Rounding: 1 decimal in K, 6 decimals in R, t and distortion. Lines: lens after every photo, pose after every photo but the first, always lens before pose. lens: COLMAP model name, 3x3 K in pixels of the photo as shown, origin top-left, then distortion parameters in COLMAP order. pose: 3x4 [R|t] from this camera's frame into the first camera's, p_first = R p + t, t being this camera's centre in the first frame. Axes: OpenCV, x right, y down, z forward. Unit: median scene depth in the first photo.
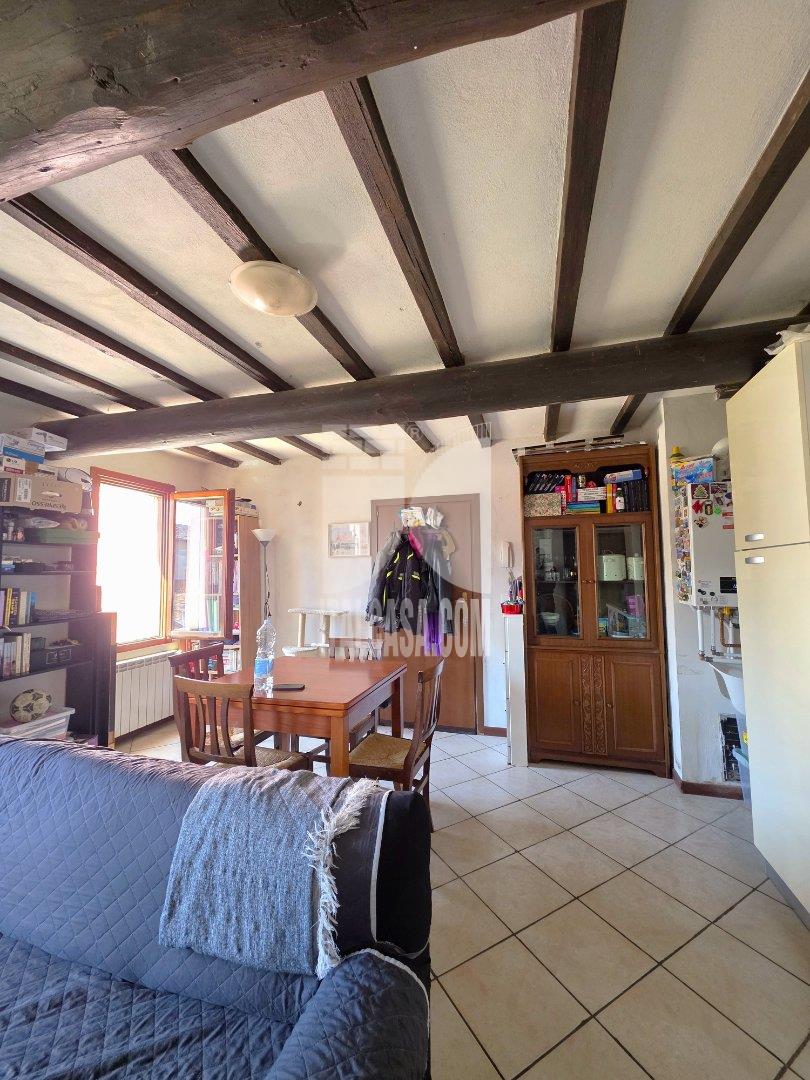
lens RADIAL K [[429.2, 0, 411.2], [0, 429.2, 545.2], [0, 0, 1]] dist [0.002537, -0.000392]
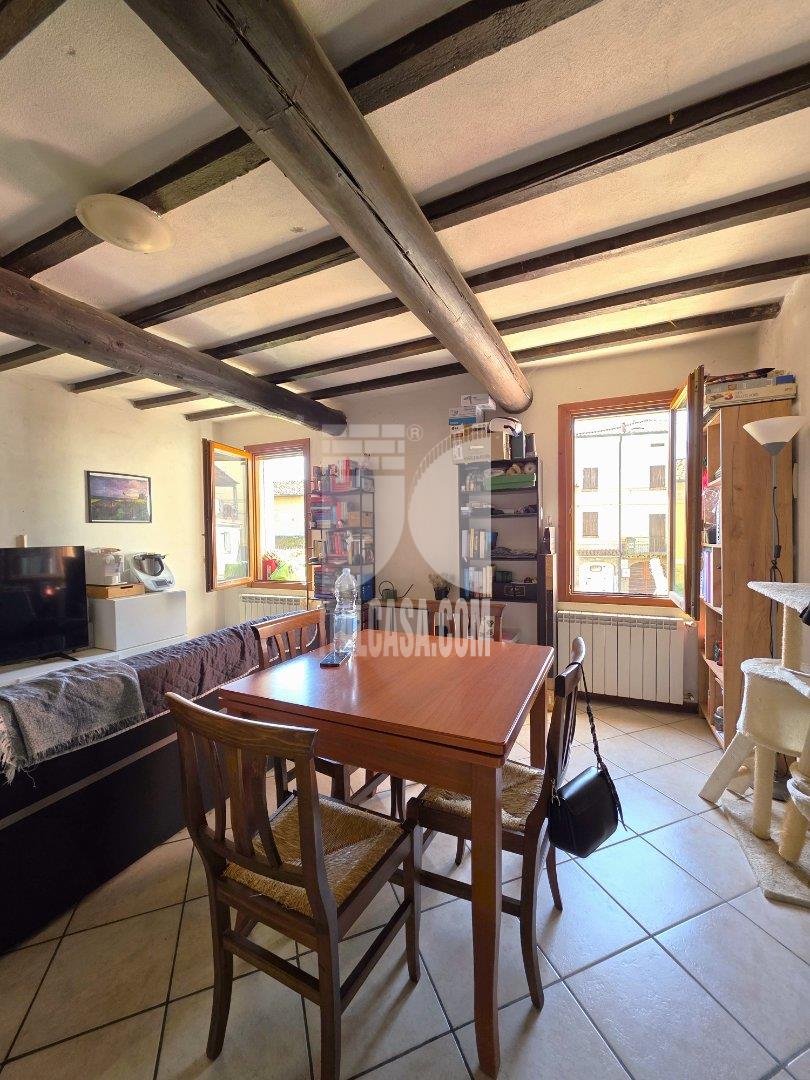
lens RADIAL K [[429.2, 0, 411.2], [0, 429.2, 544.1], [0, 0, 1]] dist [0.002537, -0.000392]
pose [[-0.138028, 0.042882, -0.989500, 0.296706], [0.077544, 0.996463, 0.032367, 0.077881], [0.987388, -0.072262, -0.140865, 0.850082]]
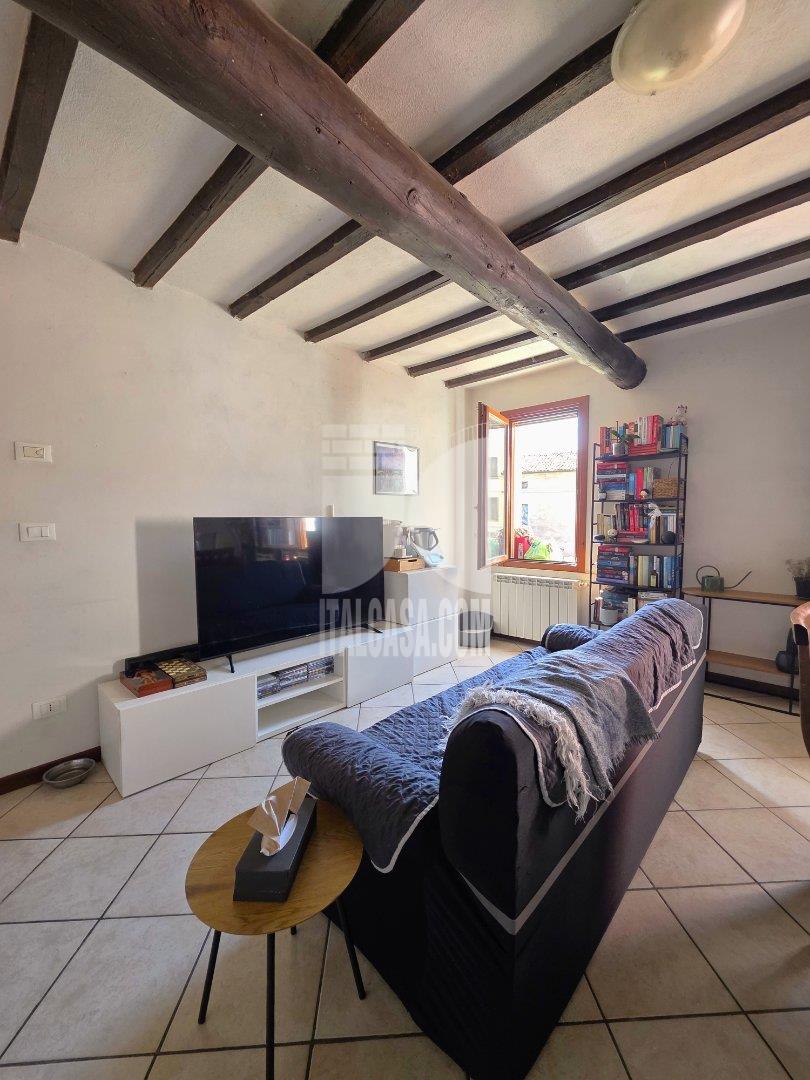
lens RADIAL K [[429.2, 0, 413.8], [0, 429.2, 541.8], [0, 0, 1]] dist [0.002537, -0.000392]
pose [[-0.437512, 0.069767, -0.896502, 0.260914], [0.067012, 0.996743, 0.044864, 0.073624], [0.896712, -0.040448, -0.440762, 0.437963]]
